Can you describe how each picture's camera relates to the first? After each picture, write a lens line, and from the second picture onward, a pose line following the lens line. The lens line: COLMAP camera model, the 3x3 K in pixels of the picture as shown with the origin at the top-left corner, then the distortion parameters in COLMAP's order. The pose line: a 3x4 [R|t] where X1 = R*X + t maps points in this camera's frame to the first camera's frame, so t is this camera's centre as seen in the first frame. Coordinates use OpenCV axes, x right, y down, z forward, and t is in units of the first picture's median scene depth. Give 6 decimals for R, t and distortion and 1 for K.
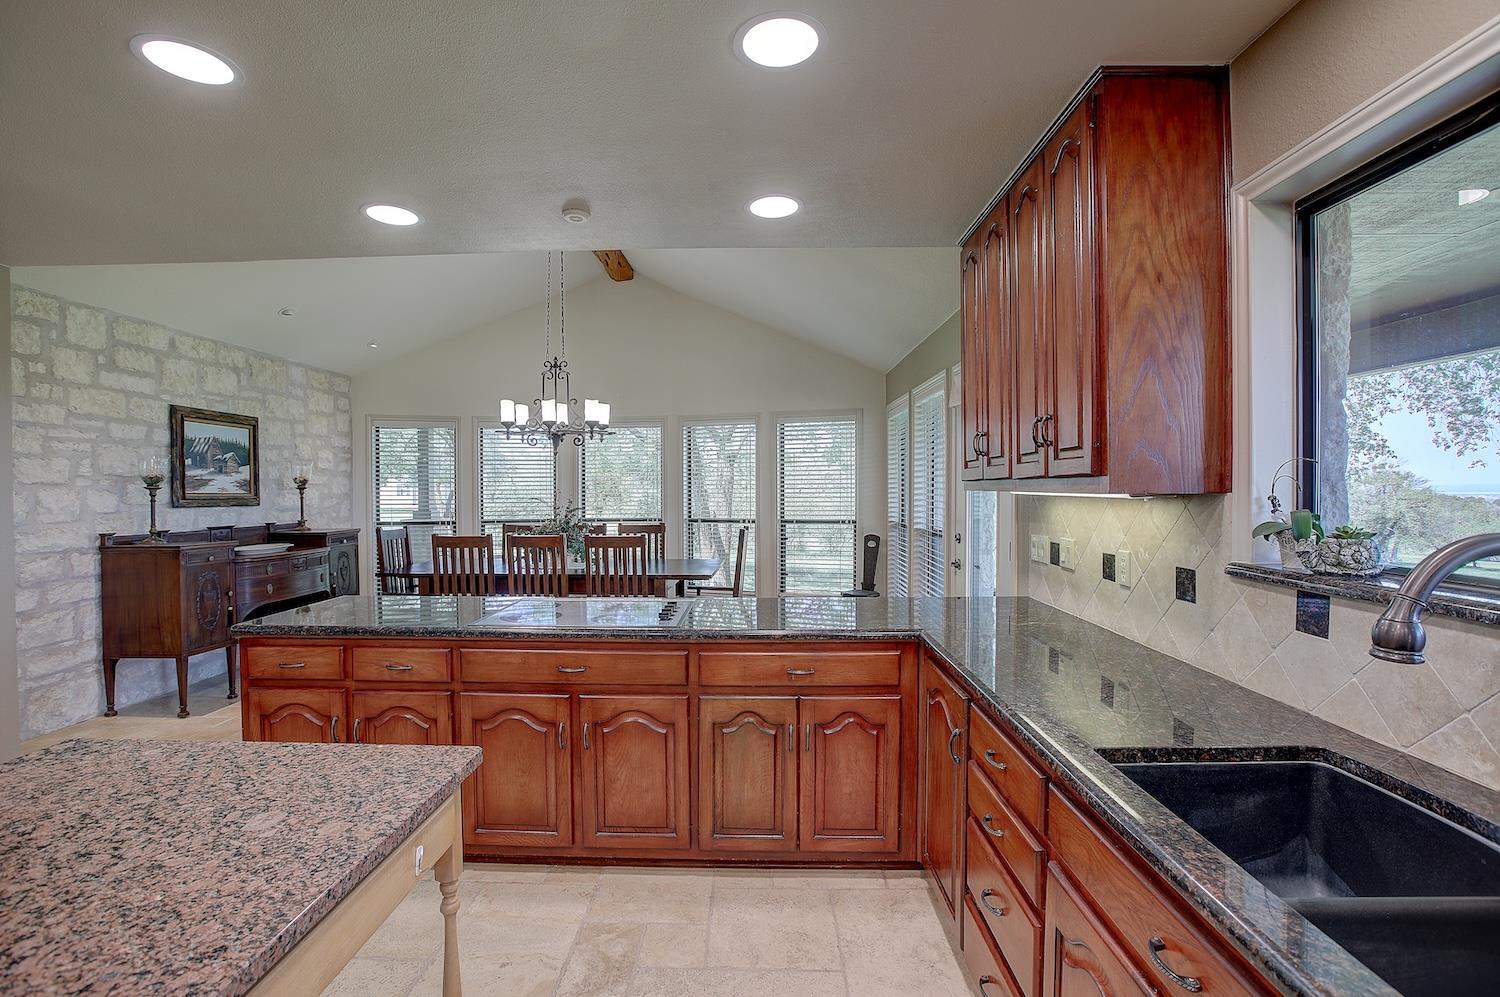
lens RADIAL K [[674.7, 0, 745.6], [0, 674.7, 492.5], [0, 0, 1]] dist [-0.002994, -0.000321]
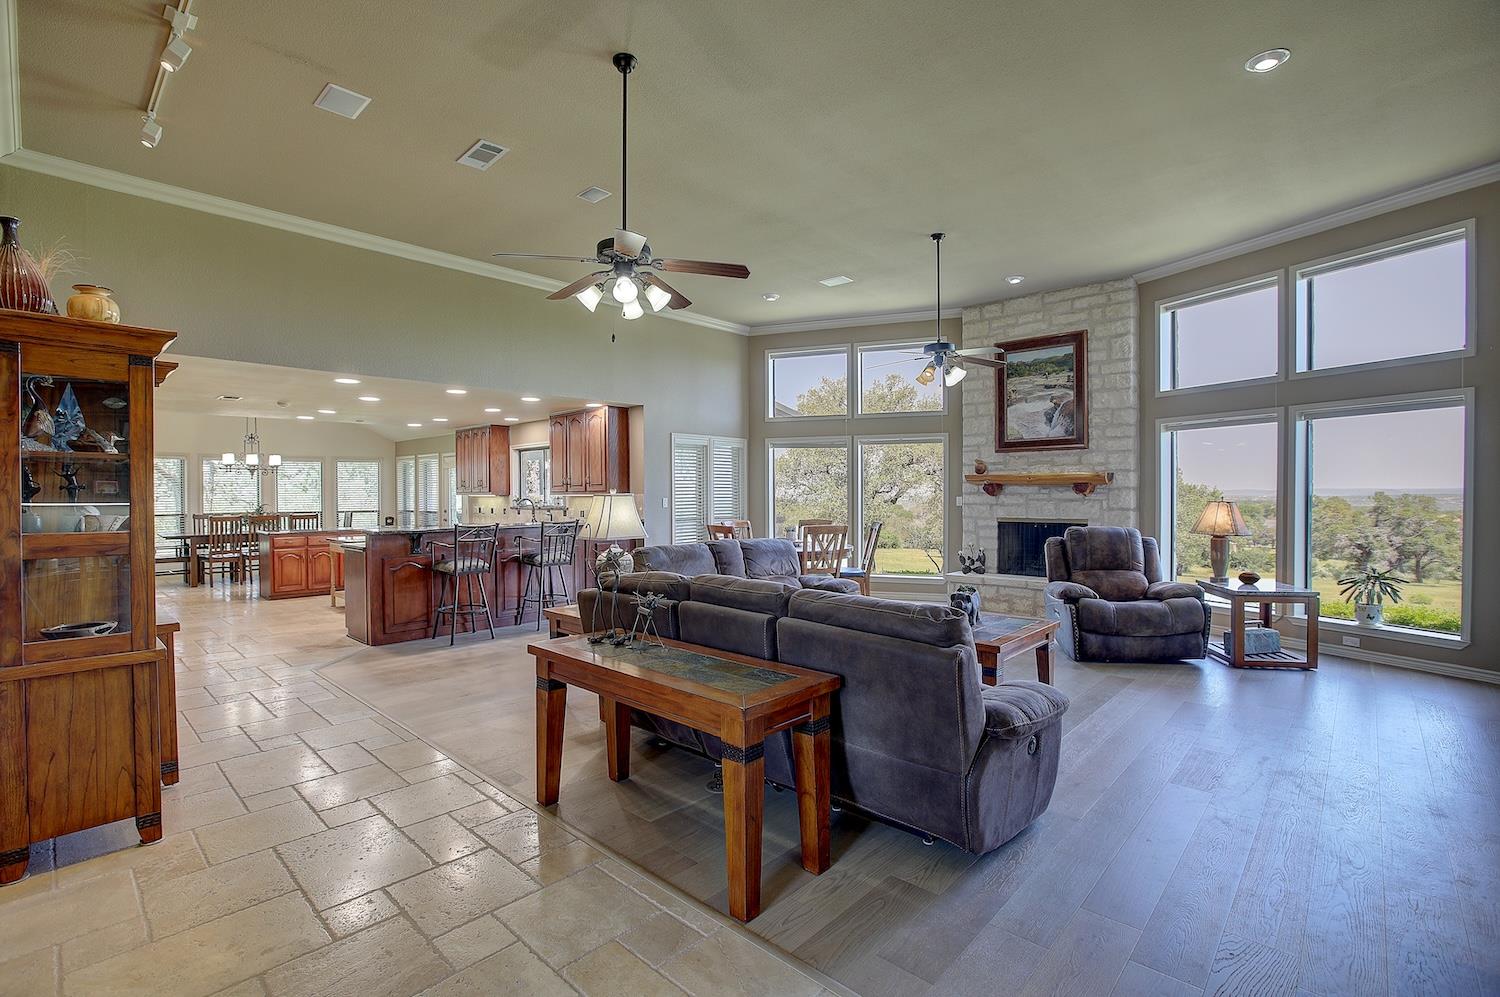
lens RADIAL K [[674.7, 0, 747.8], [0, 674.7, 498.7], [0, 0, 1]] dist [-0.002994, -0.000321]
pose [[0.670706, -0.001583, 0.741721, -0.817885], [0.006843, 0.999968, -0.004054, 0.025820], [-0.741691, 0.007795, 0.670696, -1.627263]]
